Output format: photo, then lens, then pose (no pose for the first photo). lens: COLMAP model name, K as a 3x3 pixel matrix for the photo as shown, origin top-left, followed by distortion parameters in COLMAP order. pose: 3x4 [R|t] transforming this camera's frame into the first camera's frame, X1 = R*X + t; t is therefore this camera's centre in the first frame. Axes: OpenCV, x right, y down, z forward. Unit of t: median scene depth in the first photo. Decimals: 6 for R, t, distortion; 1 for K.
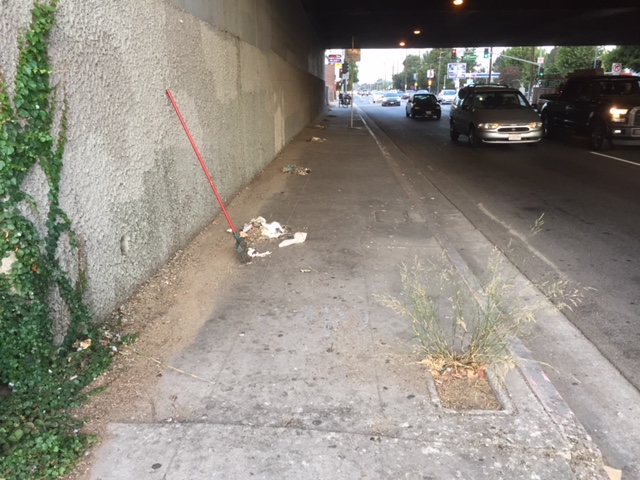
lens RADIAL K [[546.6, 0, 319.2], [0, 546.6, 242.3], [0, 0, 1]] dist [0.051792, -0.067292]
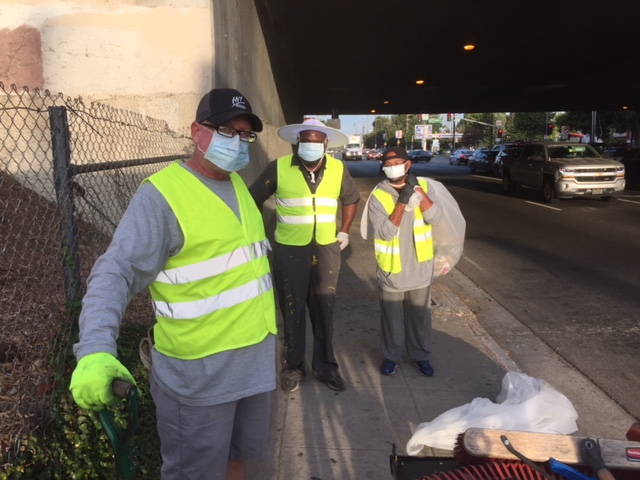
lens RADIAL K [[546.6, 0, 305.0], [0, 546.6, 235.9], [0, 0, 1]] dist [0.051792, -0.067292]
pose [[0.999700, -0.006613, 0.023567, -0.165960], [0.009224, 0.993610, -0.112486, 0.182136], [-0.022673, 0.112670, 0.993374, -0.830449]]
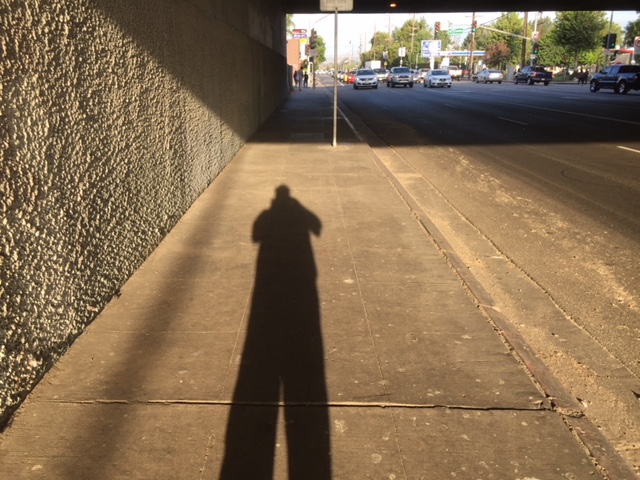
lens RADIAL K [[546.6, 0, 319.1], [0, 546.6, 237.3], [0, 0, 1]] dist [0.051792, -0.067292]
pose [[0.998173, -0.020470, 0.056843, 0.066894], [0.019018, 0.999482, 0.025975, -0.671606], [-0.057345, -0.024847, 0.998045, 2.401862]]
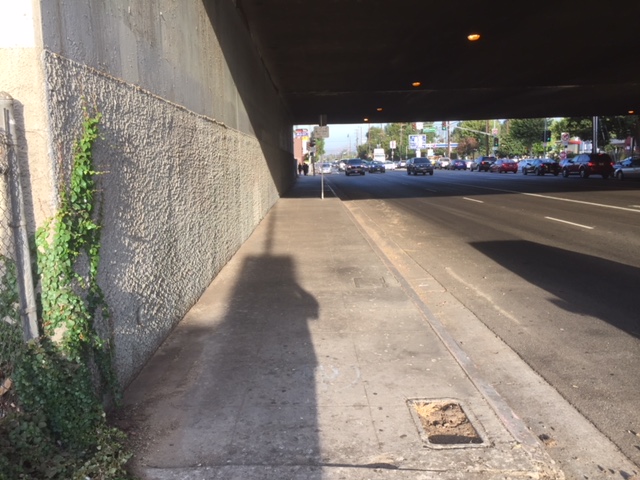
lens RADIAL K [[546.6, 0, 319.0], [0, 546.6, 242.1], [0, 0, 1]] dist [0.051792, -0.067292]
pose [[0.998059, -0.026916, 0.056157, -0.049037], [0.033613, 0.991967, -0.121948, 0.005674], [-0.052423, 0.123599, 0.990947, -0.147315]]
